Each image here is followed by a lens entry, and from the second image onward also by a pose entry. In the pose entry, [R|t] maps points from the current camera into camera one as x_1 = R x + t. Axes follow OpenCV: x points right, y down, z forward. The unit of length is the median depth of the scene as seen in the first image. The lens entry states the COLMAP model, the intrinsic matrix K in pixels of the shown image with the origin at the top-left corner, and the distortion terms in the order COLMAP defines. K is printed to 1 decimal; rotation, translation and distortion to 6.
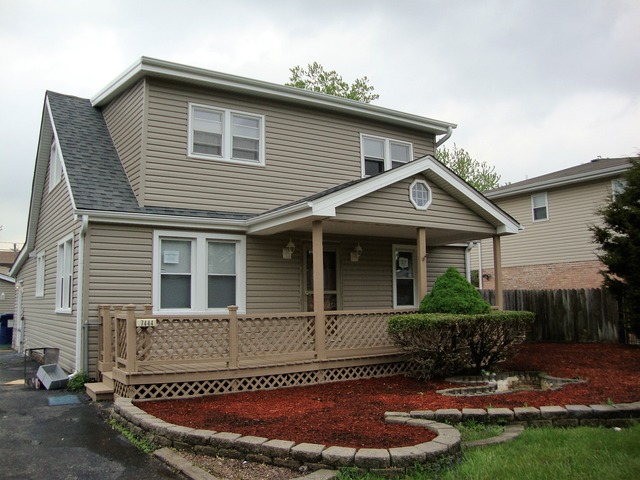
lens RADIAL K [[578.5, 0, 320.0], [0, 578.5, 240.0], [0, 0, 1]] dist [-0.194477, 0.190435]
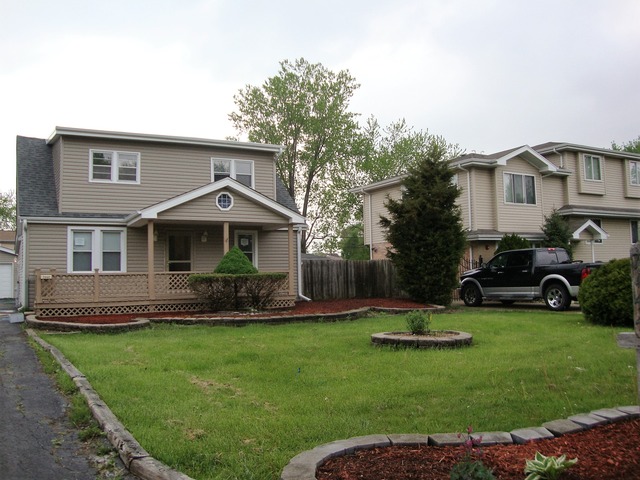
lens RADIAL K [[578.5, 0, 320.0], [0, 578.5, 240.0], [0, 0, 1]] dist [-0.194477, 0.190435]
pose [[0.997023, -0.009765, -0.076480, 0.582499], [0.013438, 0.998774, 0.047654, -0.044462], [0.075920, -0.048540, 0.995932, -0.621562]]
